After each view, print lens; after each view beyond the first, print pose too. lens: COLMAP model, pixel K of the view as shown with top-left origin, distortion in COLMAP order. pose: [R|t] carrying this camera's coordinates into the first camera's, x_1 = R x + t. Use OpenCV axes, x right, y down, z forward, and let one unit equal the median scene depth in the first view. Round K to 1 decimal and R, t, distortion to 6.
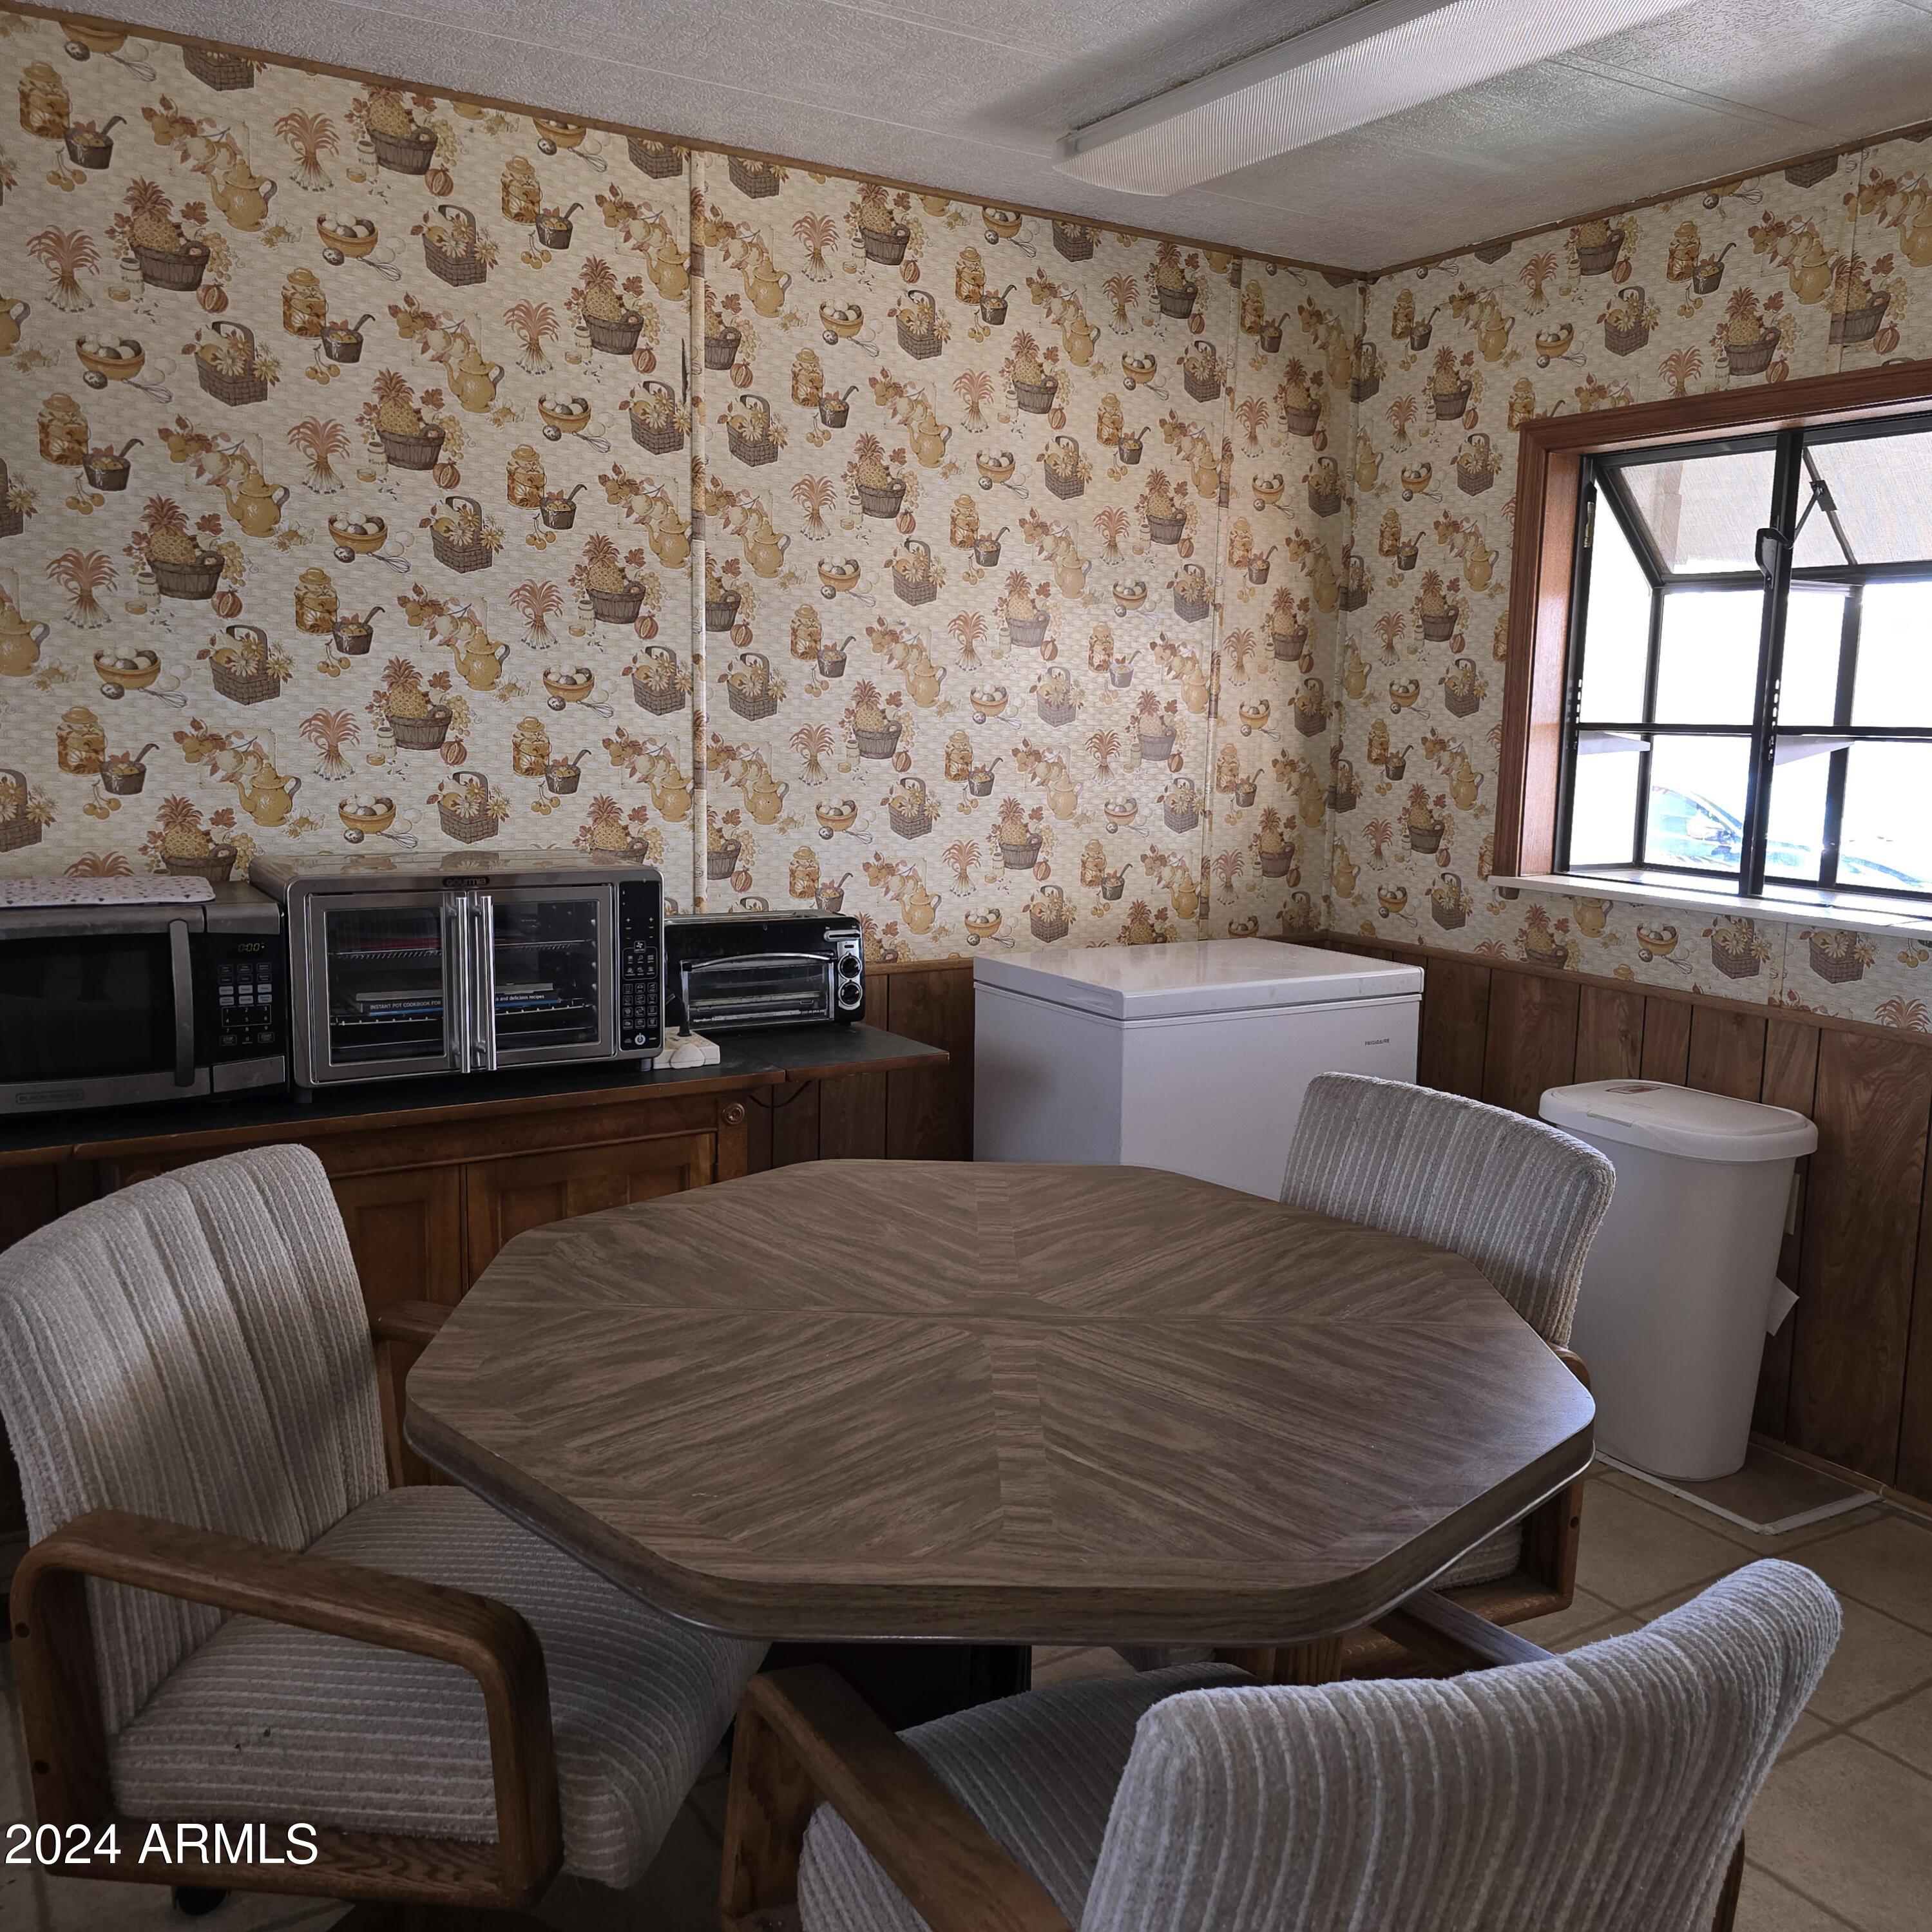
lens RADIAL K [[1713.0, 0, 962.5], [0, 1713.0, 941.4], [0, 0, 1]] dist [0.073678, -0.090939]
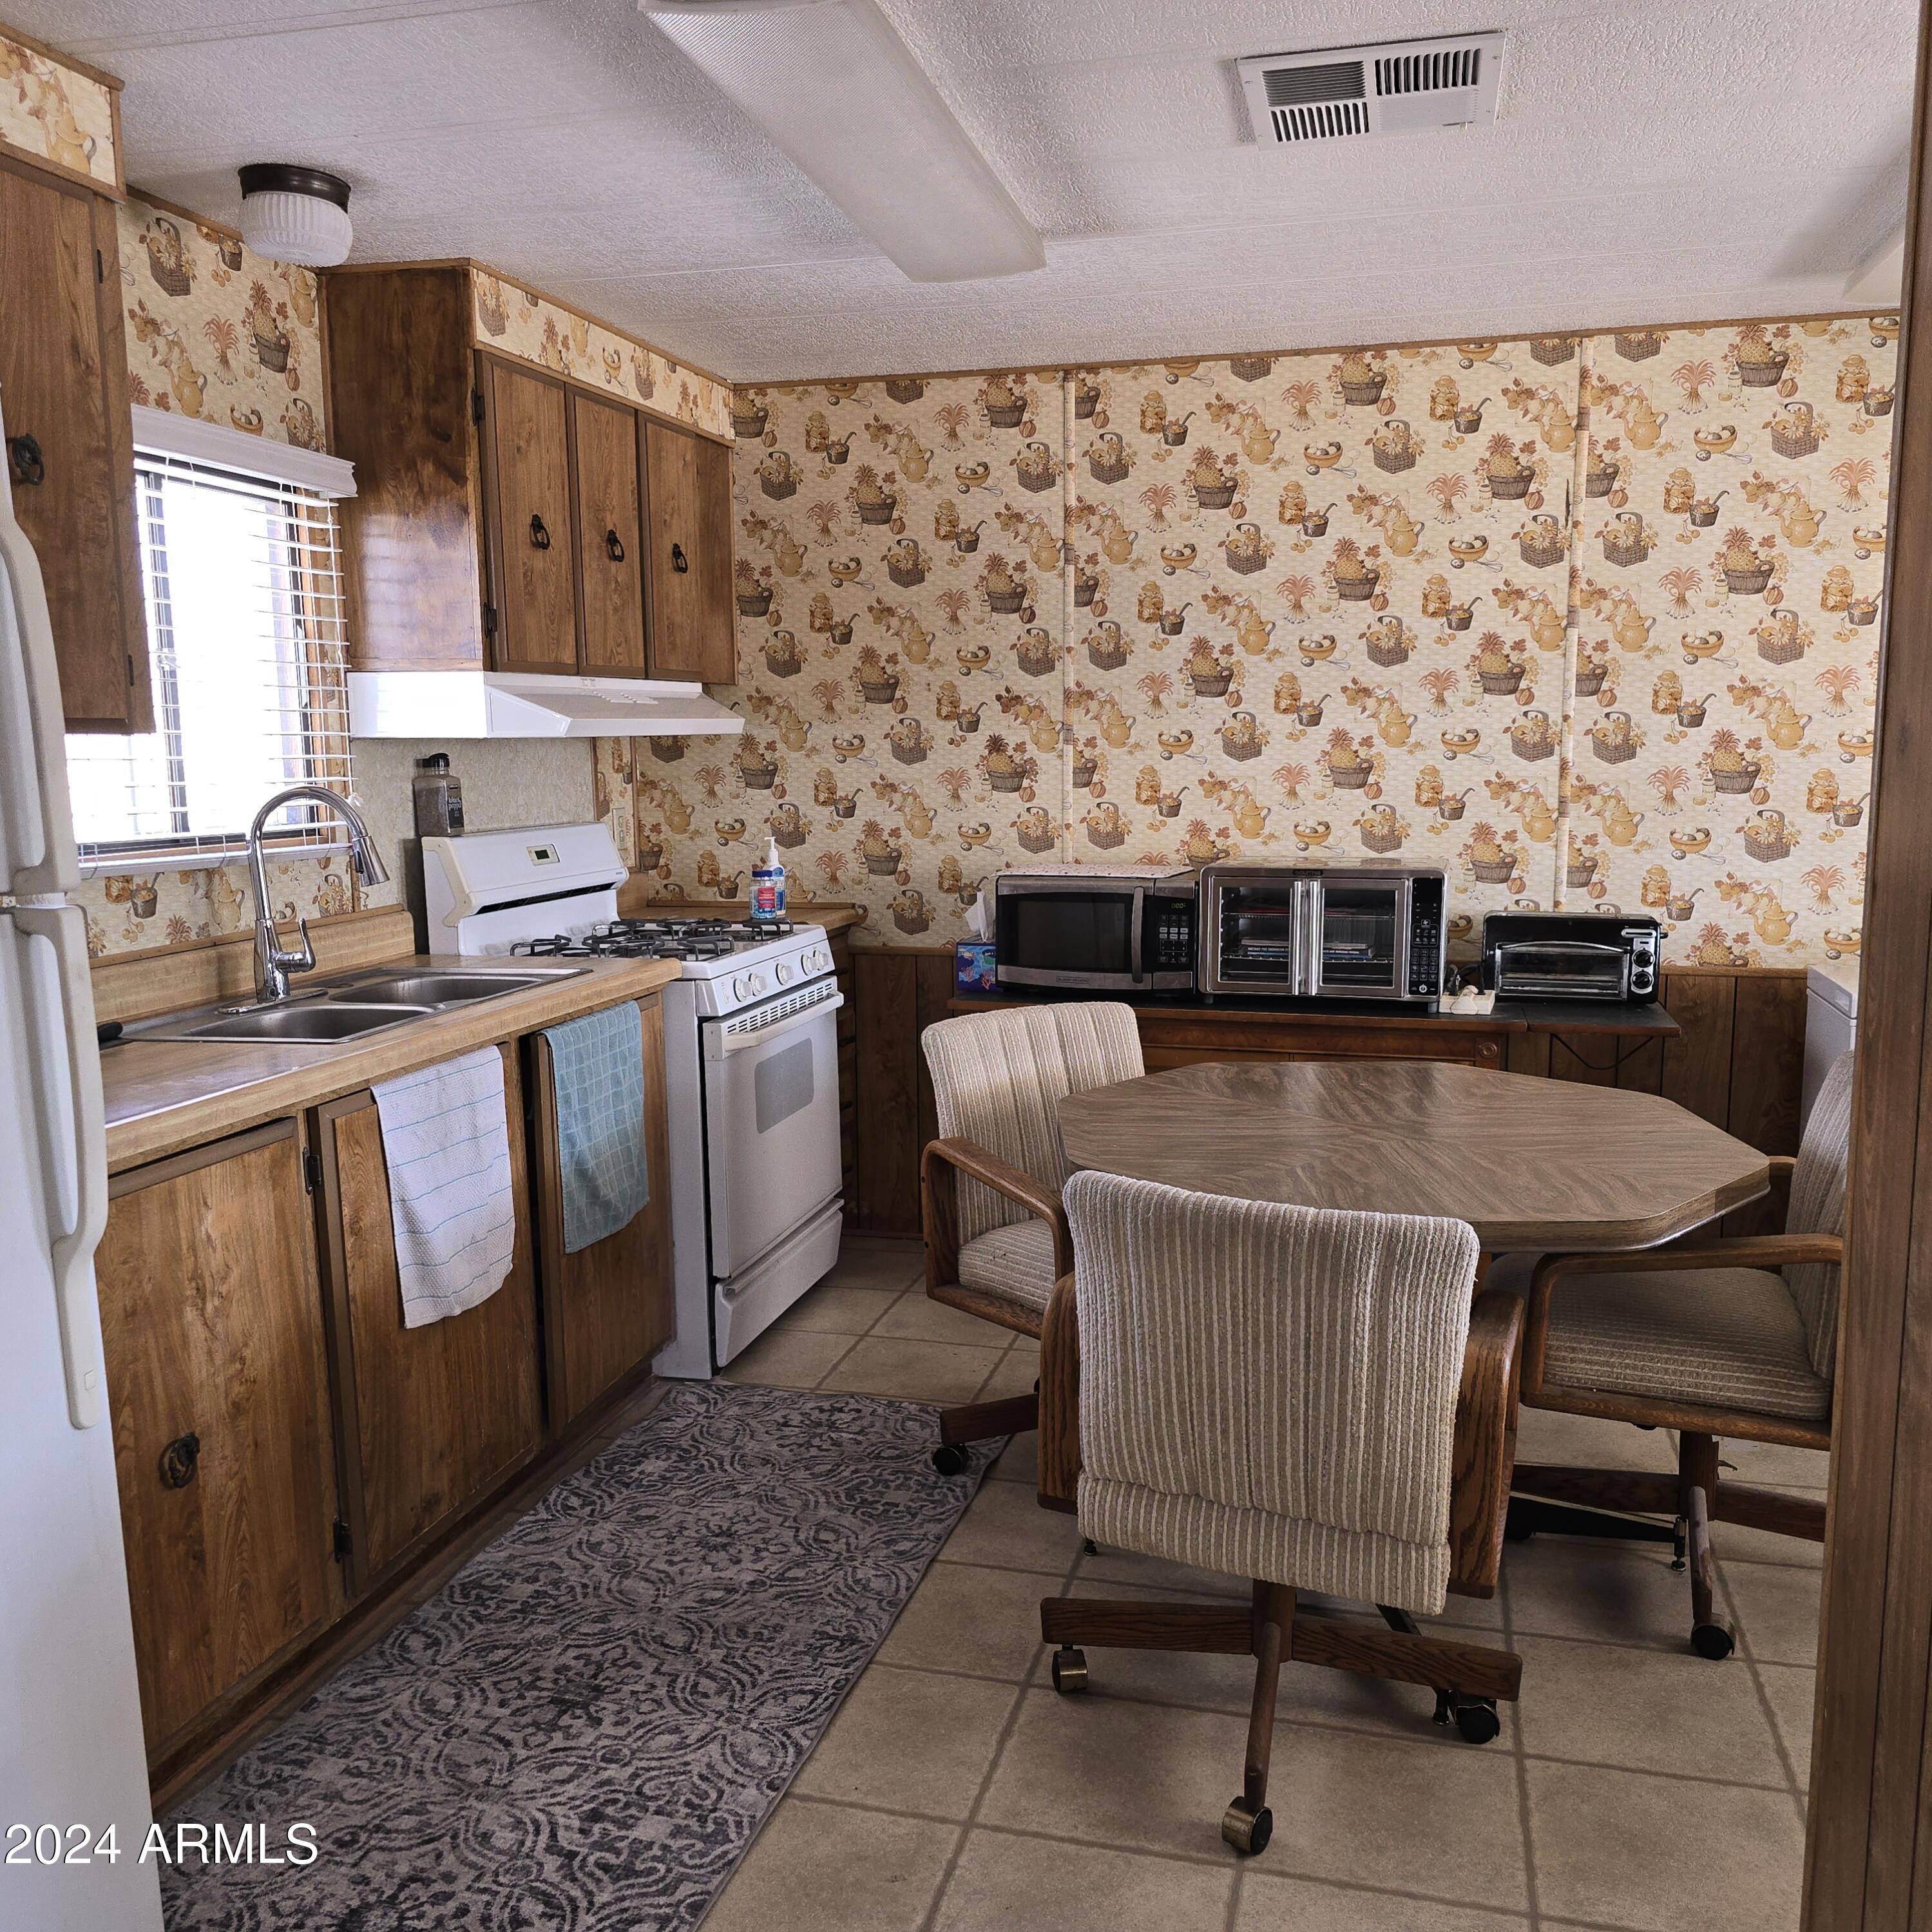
lens RADIAL K [[1713.0, 0, 962.5], [0, 1713.0, 941.4], [0, 0, 1]] dist [0.073678, -0.090939]
pose [[0.687525, 0.061423, -0.723559, 0.525815], [-0.080643, 0.996711, 0.007984, 0.033462], [0.721669, 0.052861, 0.690217, -0.245506]]
